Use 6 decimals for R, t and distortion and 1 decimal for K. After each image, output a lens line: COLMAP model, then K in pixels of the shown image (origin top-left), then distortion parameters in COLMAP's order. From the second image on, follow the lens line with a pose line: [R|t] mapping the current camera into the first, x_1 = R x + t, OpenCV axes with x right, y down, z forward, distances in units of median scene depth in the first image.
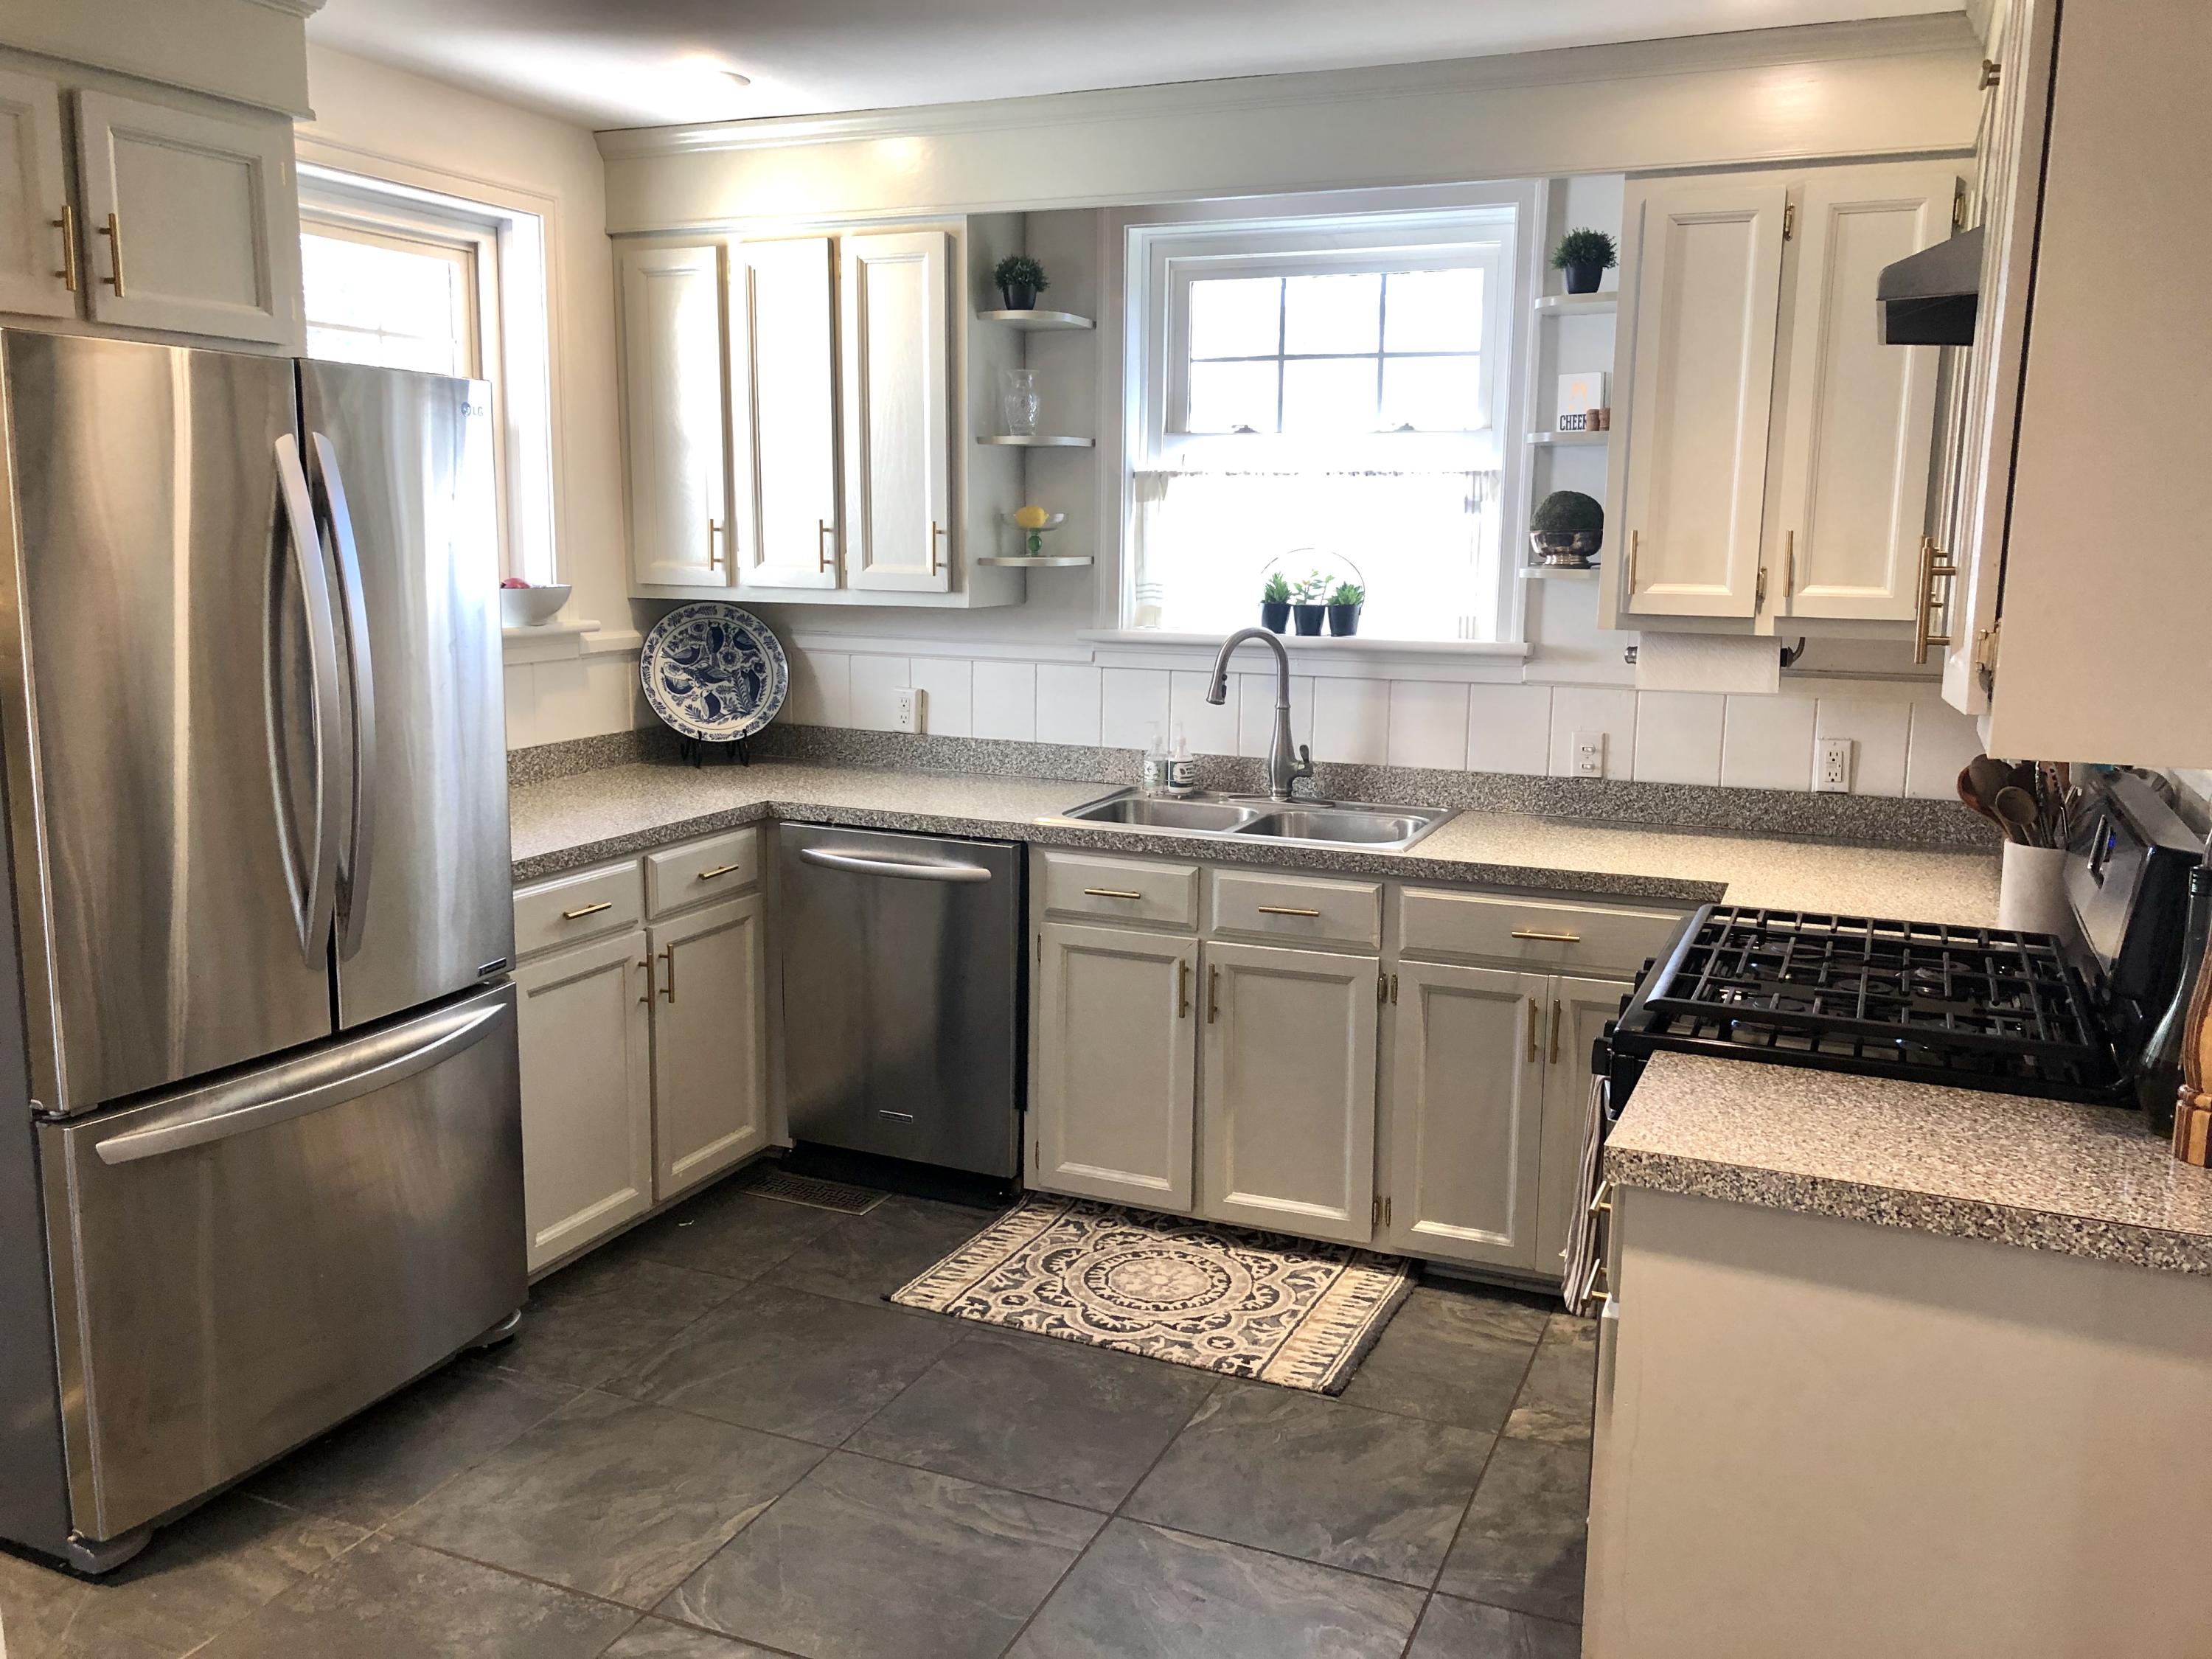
lens RADIAL K [[1791.0, 0, 1113.3], [0, 1791.0, 828.1], [0, 0, 1]] dist [0.043675, -0.054106]
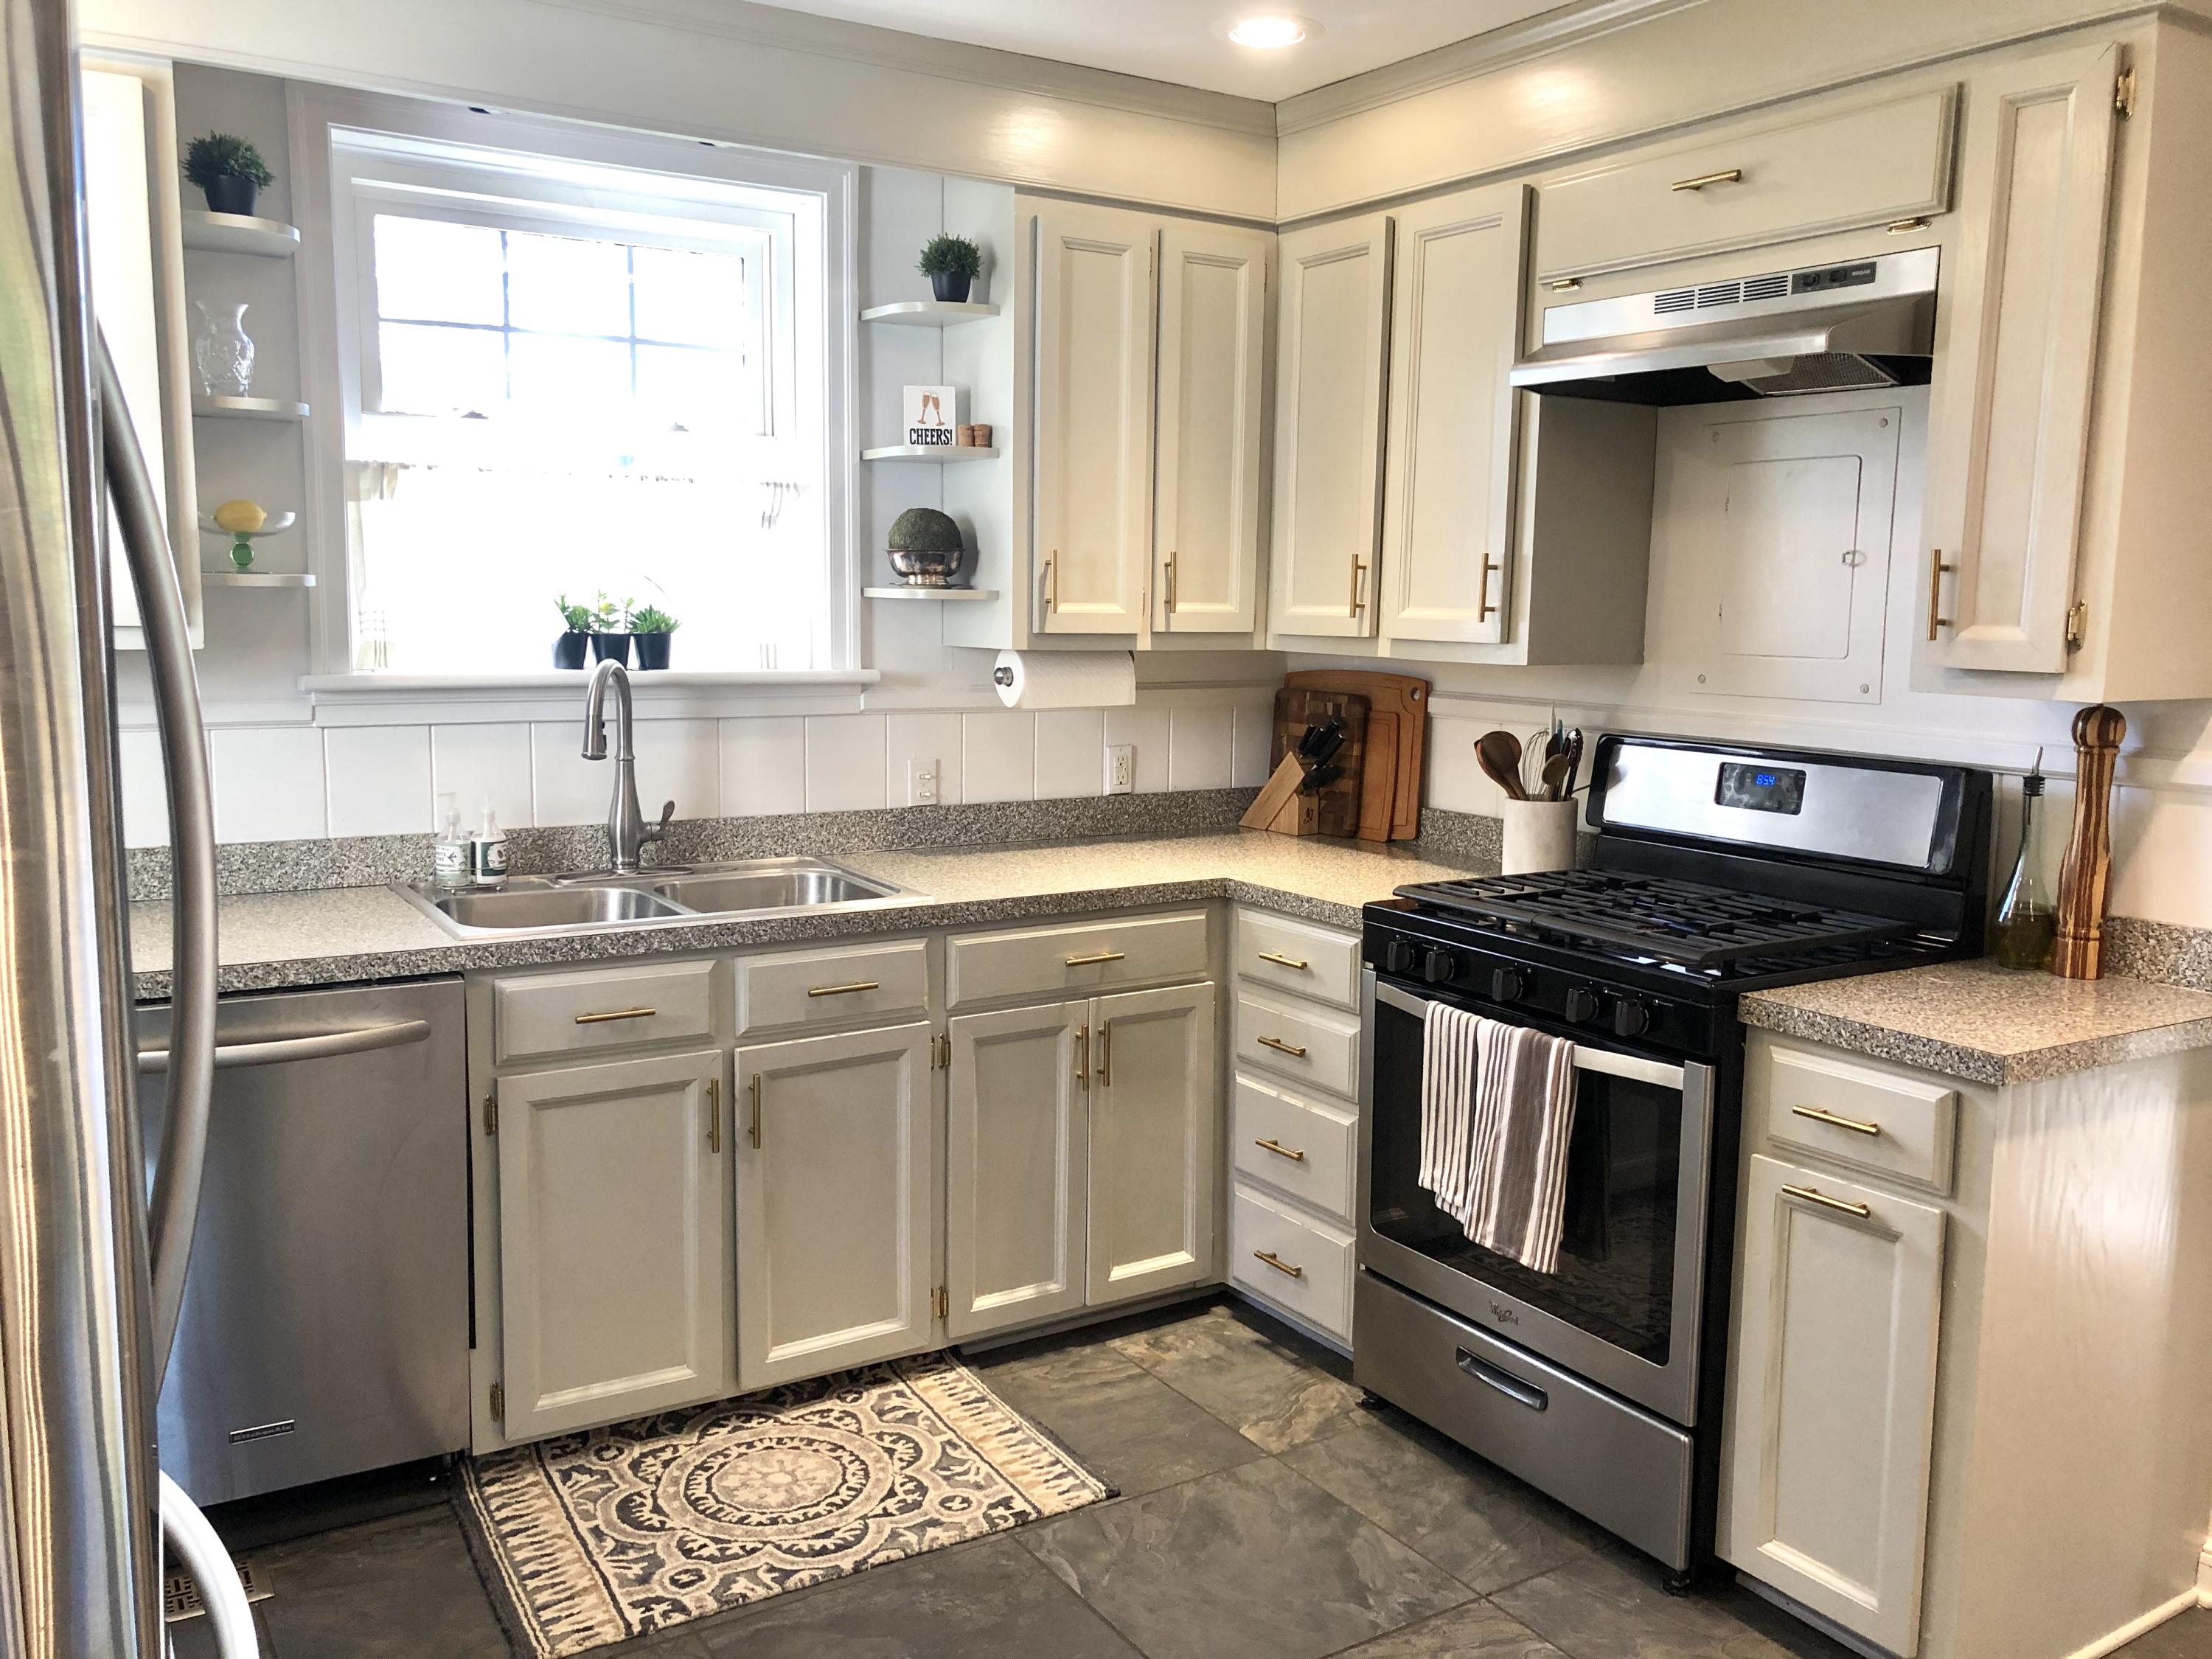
lens RADIAL K [[1791.0, 0, 1113.3], [0, 1791.0, 831.0], [0, 0, 1]] dist [0.043675, -0.054106]
pose [[0.575080, -0.111240, 0.810499, -0.494946], [0.129977, 0.990552, 0.043728, -0.046879], [-0.807706, 0.080200, 0.584105, 0.386503]]
